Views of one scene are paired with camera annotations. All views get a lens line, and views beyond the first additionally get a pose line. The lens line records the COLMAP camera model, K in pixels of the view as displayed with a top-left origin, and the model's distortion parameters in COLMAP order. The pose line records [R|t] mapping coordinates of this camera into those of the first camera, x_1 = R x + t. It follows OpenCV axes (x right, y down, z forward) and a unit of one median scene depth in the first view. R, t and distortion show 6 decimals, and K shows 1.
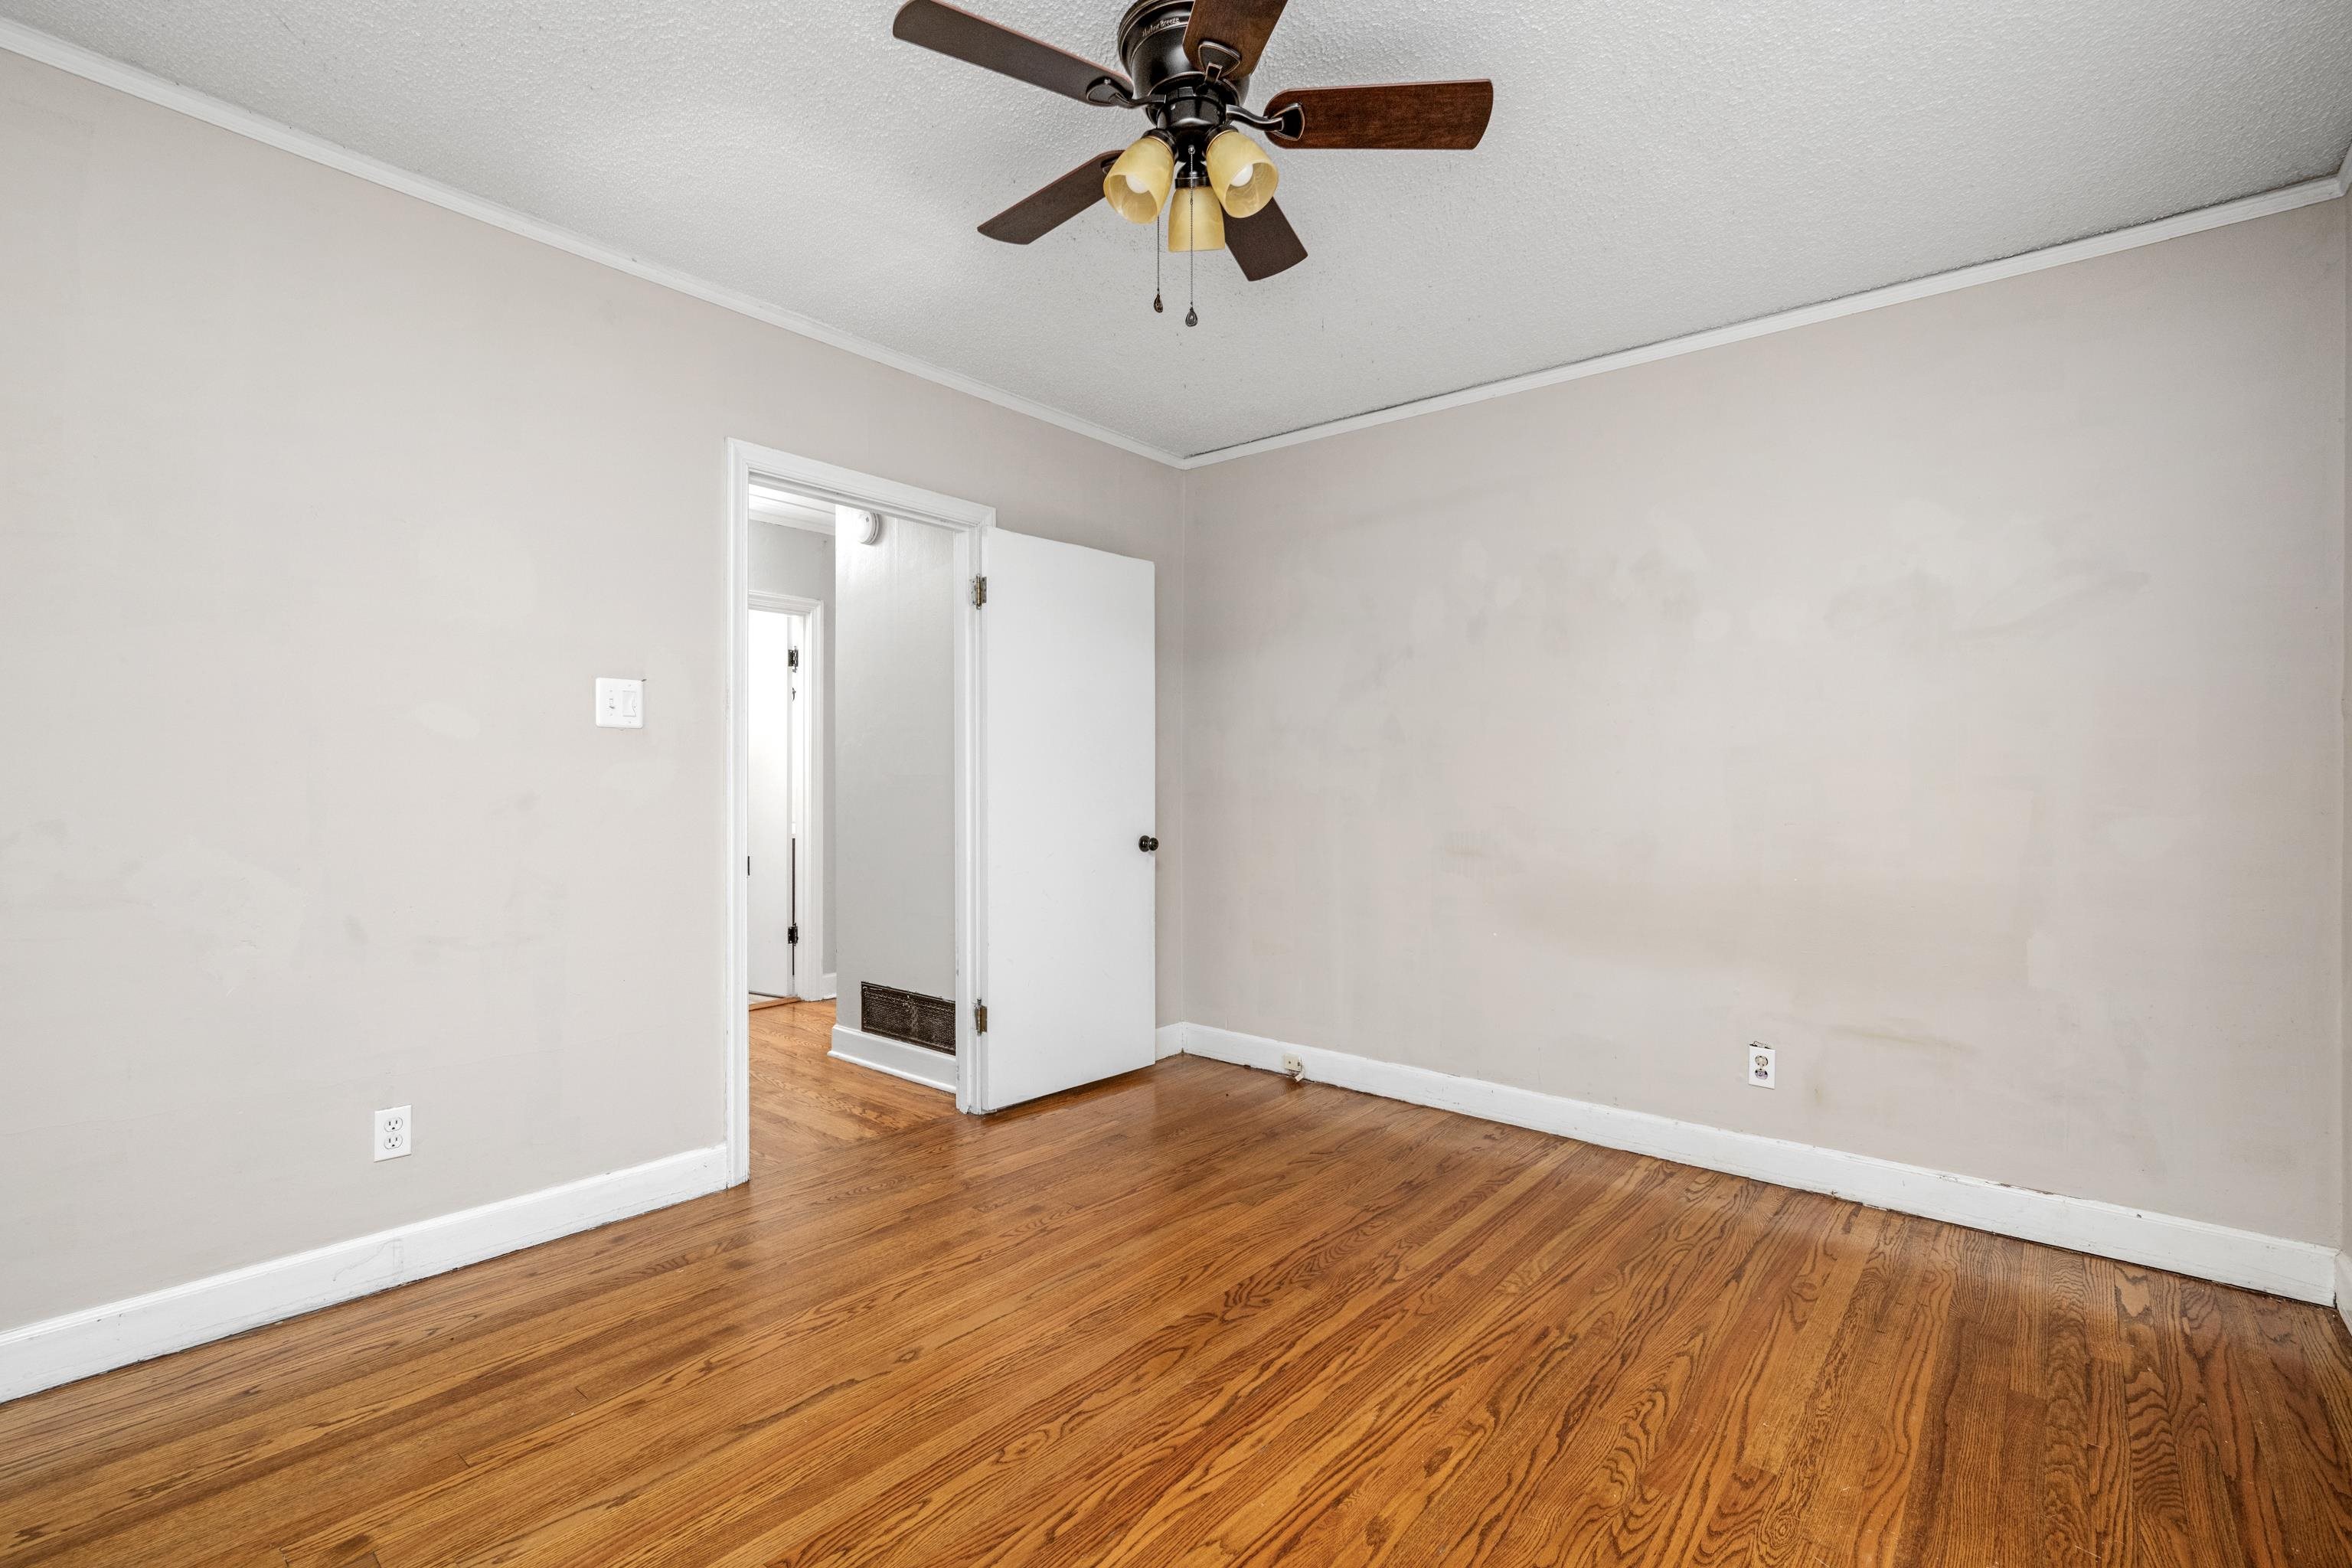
lens RADIAL K [[1063.2, 0, 1176.0], [0, 1063.2, 784.0], [0, 0, 1]] dist [0.001696, 0.000290]
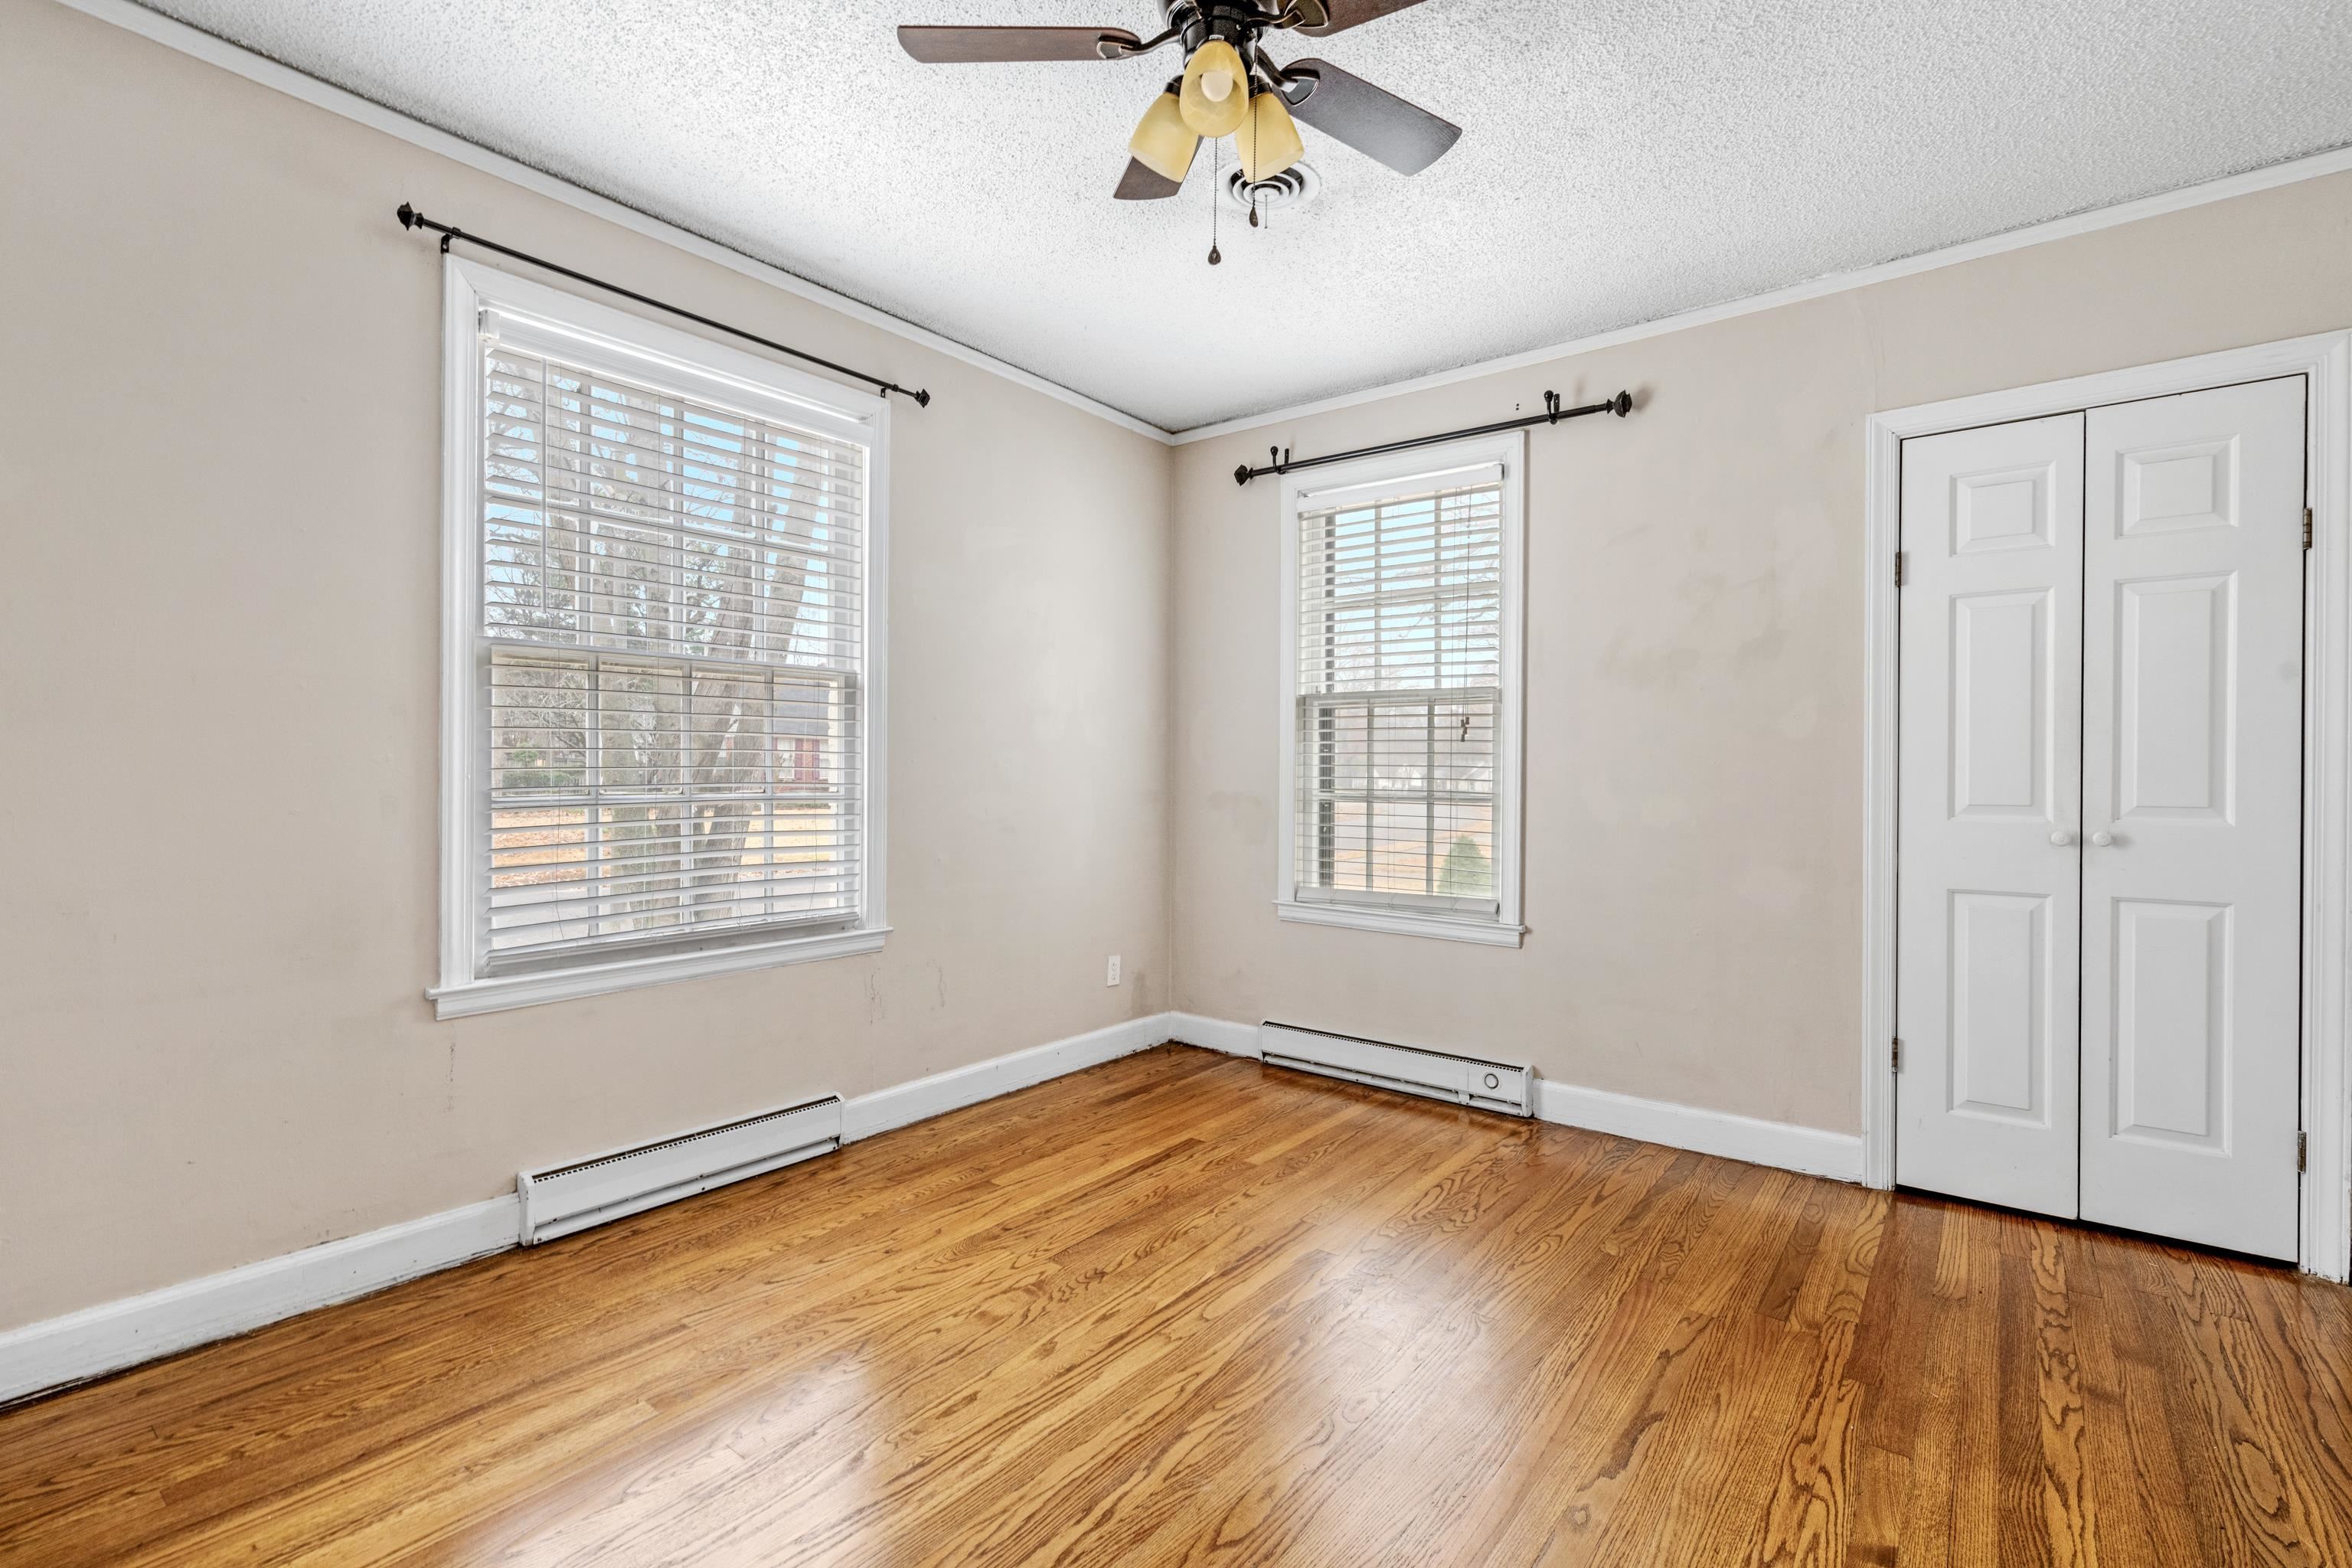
lens RADIAL K [[1063.2, 0, 1176.0], [0, 1063.2, 784.0], [0, 0, 1]] dist [0.001696, 0.000290]
pose [[-0.999422, -0.012951, -0.031420, 0.071832], [-0.013268, 0.999863, 0.009918, 0.017725], [0.031287, 0.010329, -0.999457, 1.932496]]
